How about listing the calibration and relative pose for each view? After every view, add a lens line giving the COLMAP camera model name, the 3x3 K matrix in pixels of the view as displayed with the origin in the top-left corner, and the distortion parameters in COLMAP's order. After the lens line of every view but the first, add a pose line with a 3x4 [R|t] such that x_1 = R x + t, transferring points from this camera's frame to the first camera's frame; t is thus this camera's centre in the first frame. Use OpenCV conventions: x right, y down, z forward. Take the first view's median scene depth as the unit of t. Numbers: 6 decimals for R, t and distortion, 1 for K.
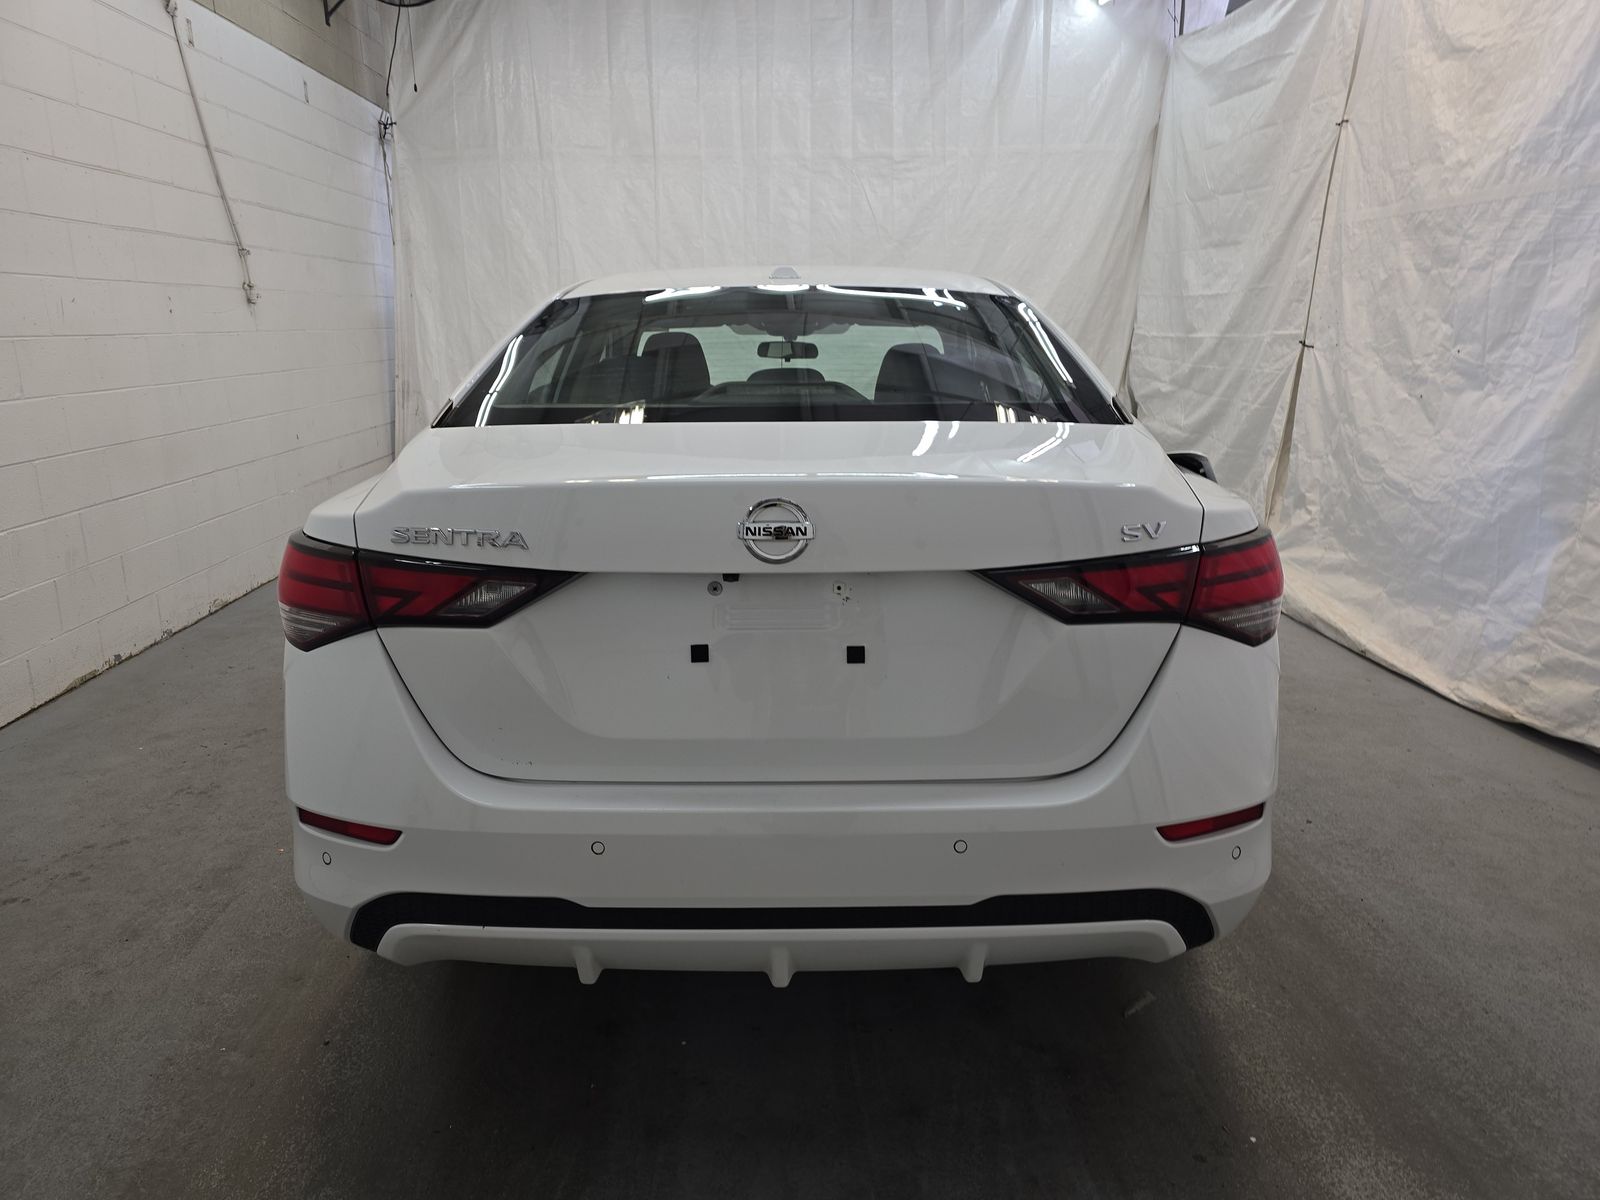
lens RADIAL K [[1078.2, 0, 800.0], [0, 1078.2, 600.0], [0, 0, 1]] dist [0.049810, -0.031197]
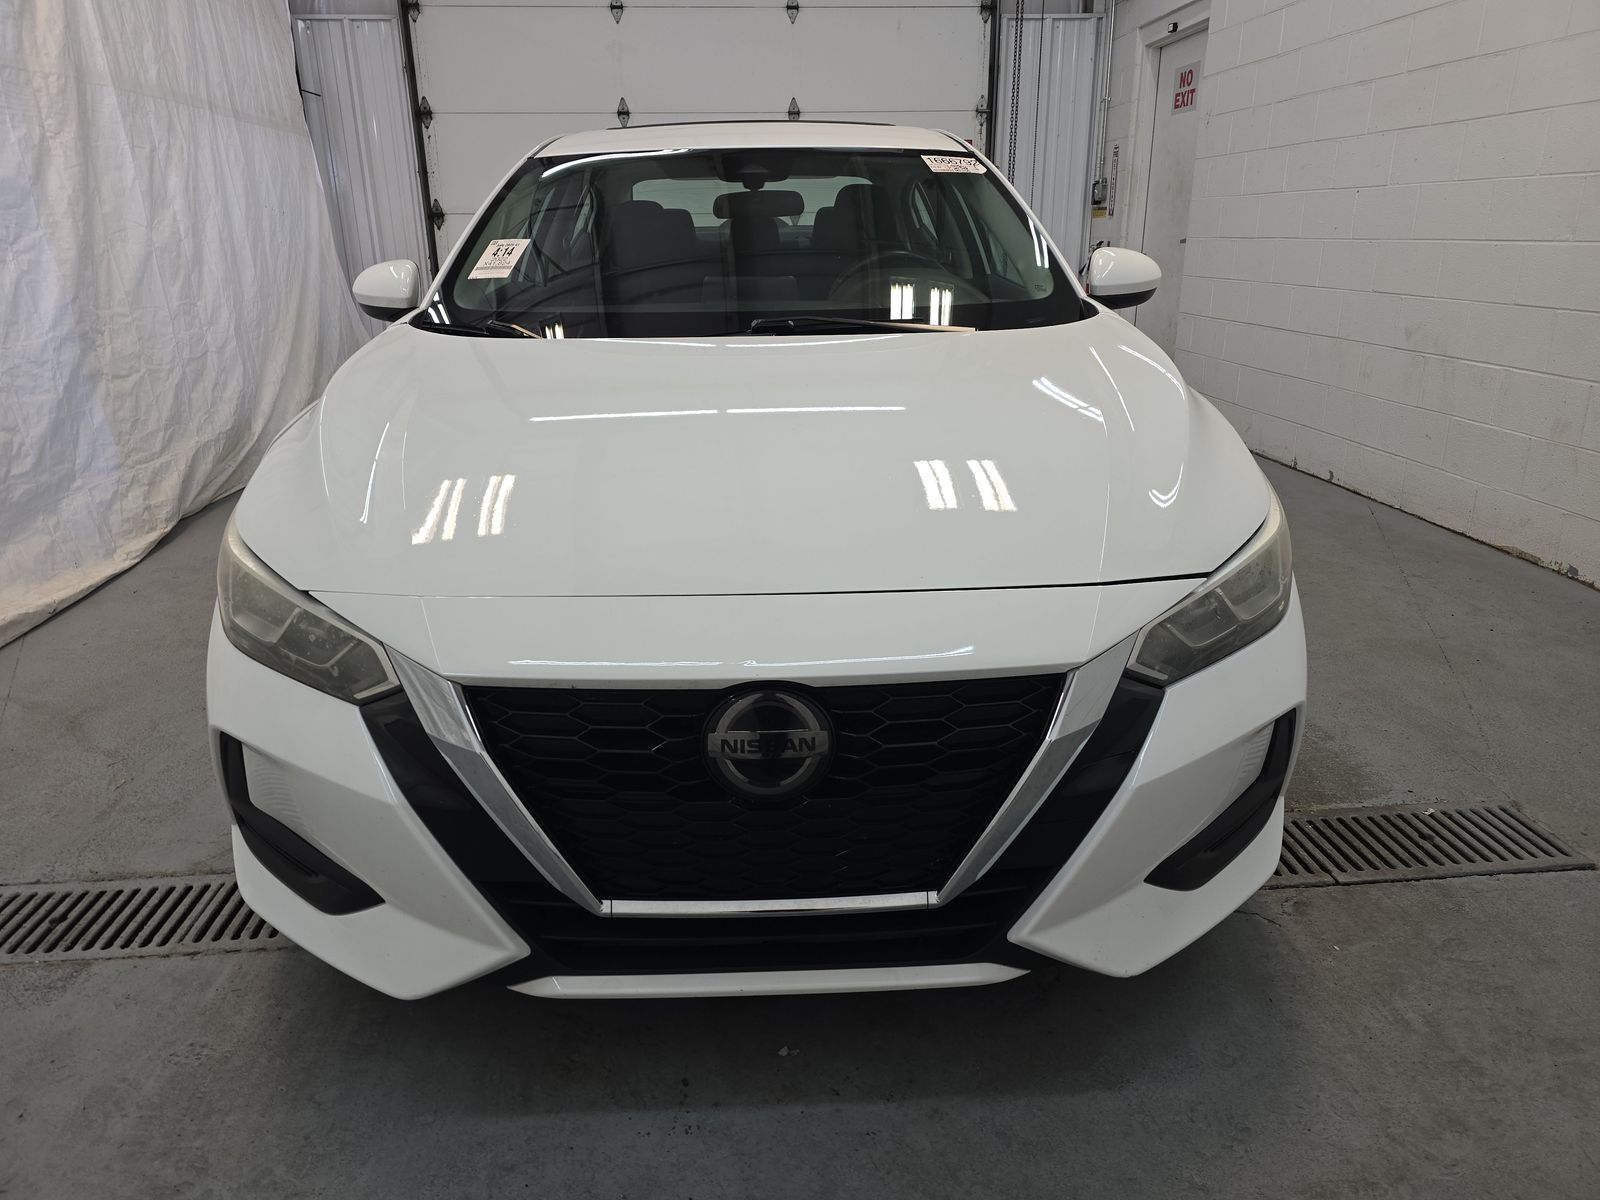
lens RADIAL K [[1068.1, 0, 806.5], [0, 1068.1, 621.5], [0, 0, 1]] dist [0.050625, -0.054724]
pose [[-0.999077, 0.032956, -0.027547, -0.018582], [0.011704, 0.825943, 0.563633, -0.452542], [0.041327, 0.562790, -0.825566, 1.964117]]
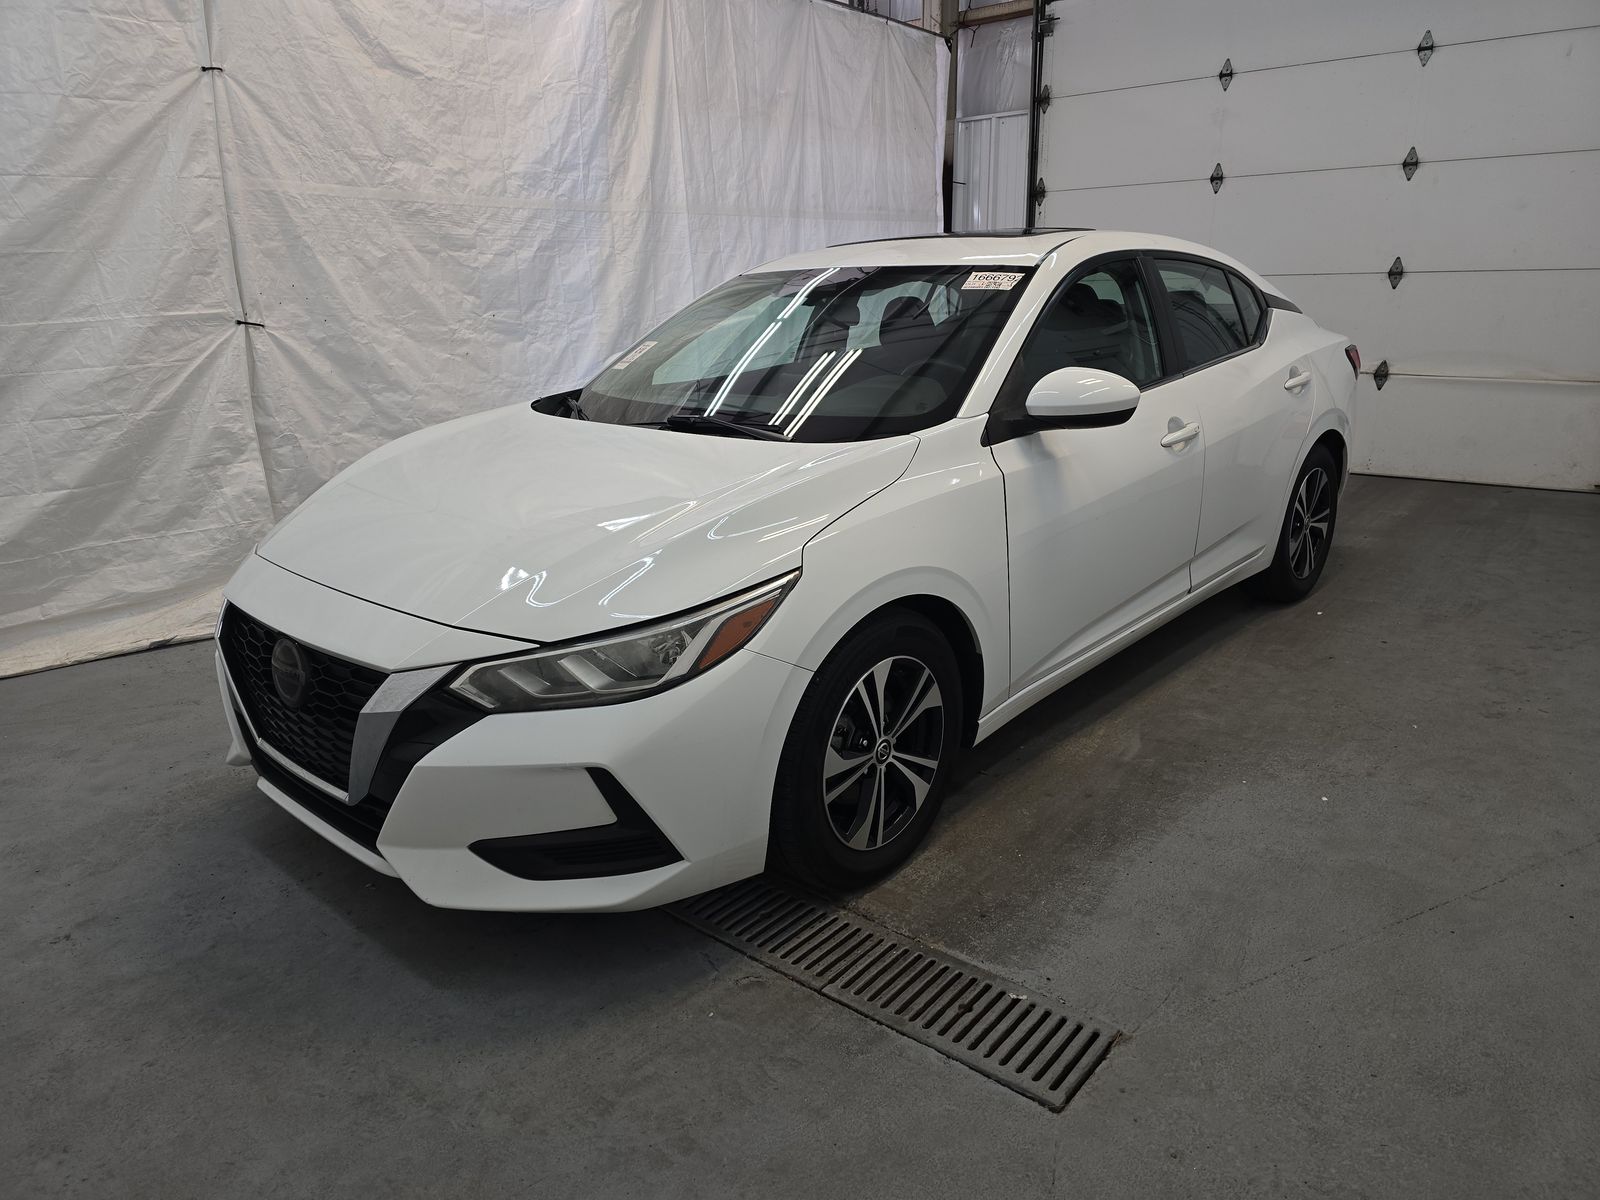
lens RADIAL K [[1078.2, 0, 800.0], [0, 1078.2, 600.0], [0, 0, 1]] dist [0.049810, -0.031197]
pose [[-0.737003, -0.171973, 0.653645, -0.663090], [0.192895, 0.873349, 0.447272, -0.480346], [-0.647779, 0.455726, -0.610489, 1.862008]]
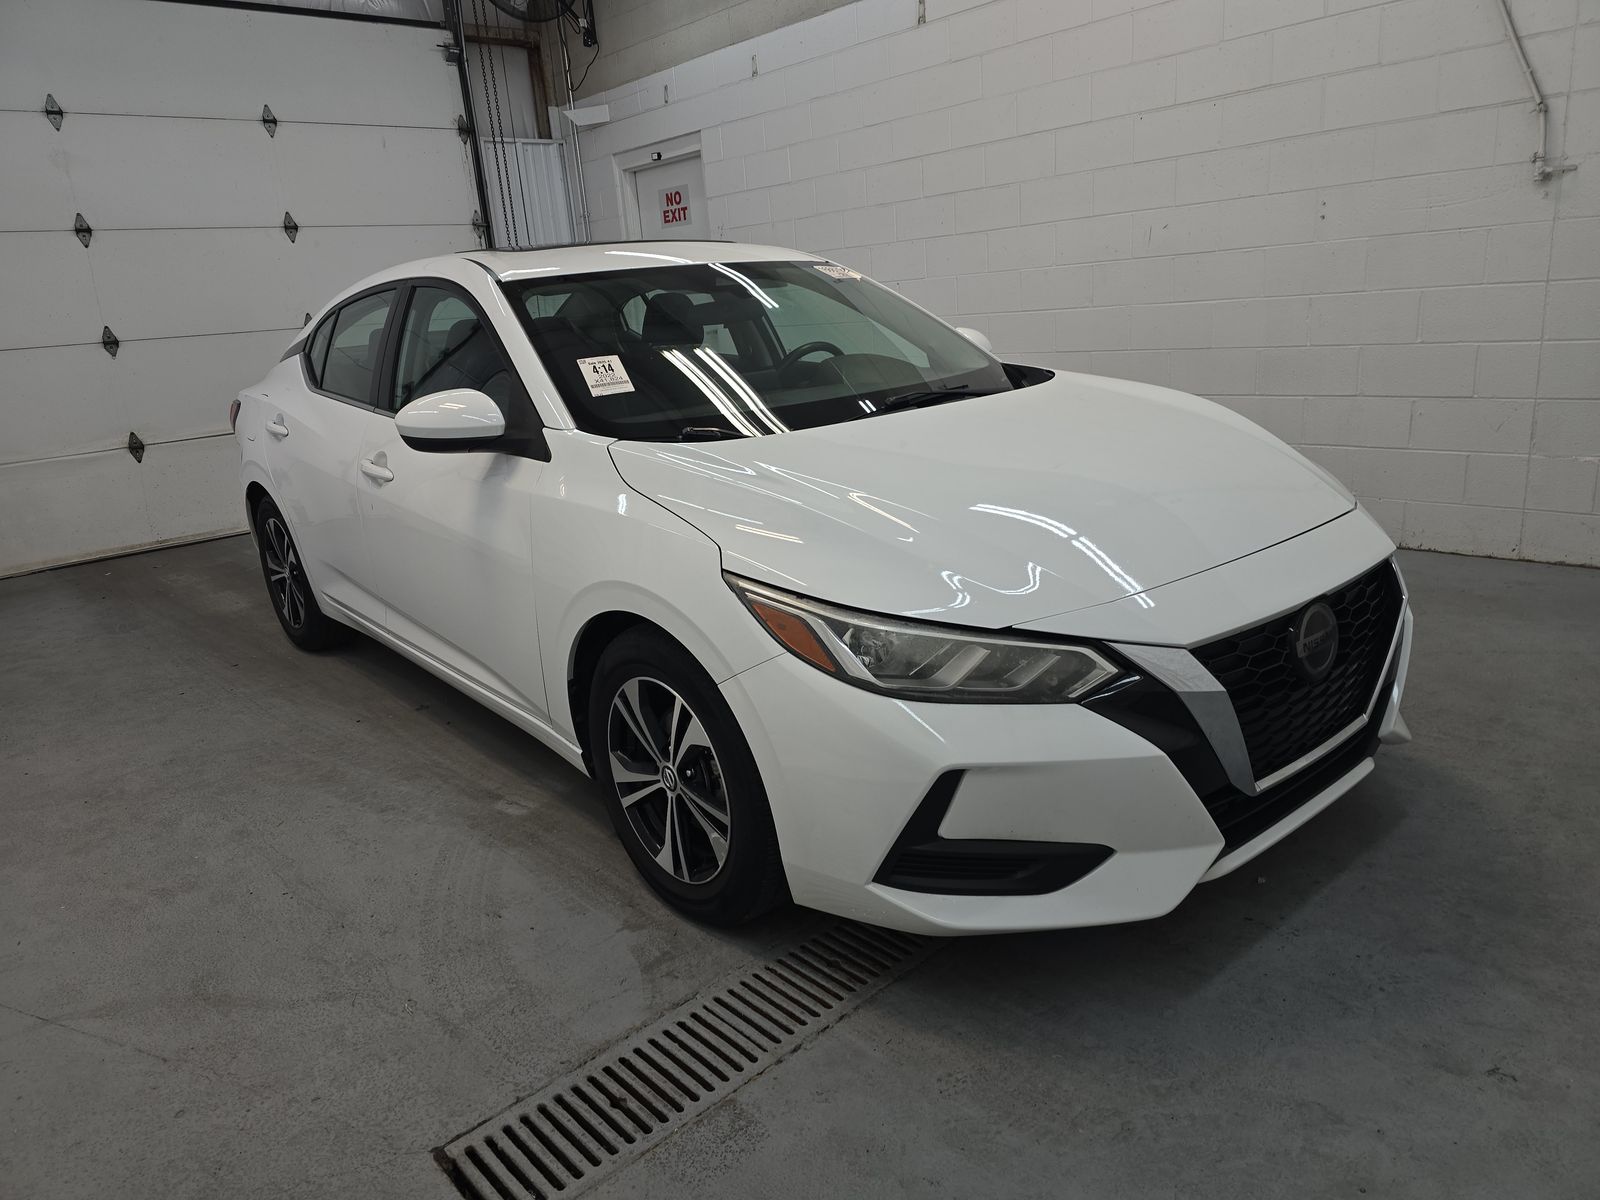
lens RADIAL K [[1068.1, 0, 806.5], [0, 1068.1, 621.5], [0, 0, 1]] dist [0.050625, -0.054724]
pose [[-0.760854, 0.250316, -0.598702, 0.529465], [-0.080610, 0.879003, 0.469952, -0.460784], [0.643897, 0.405826, -0.648615, 1.870603]]
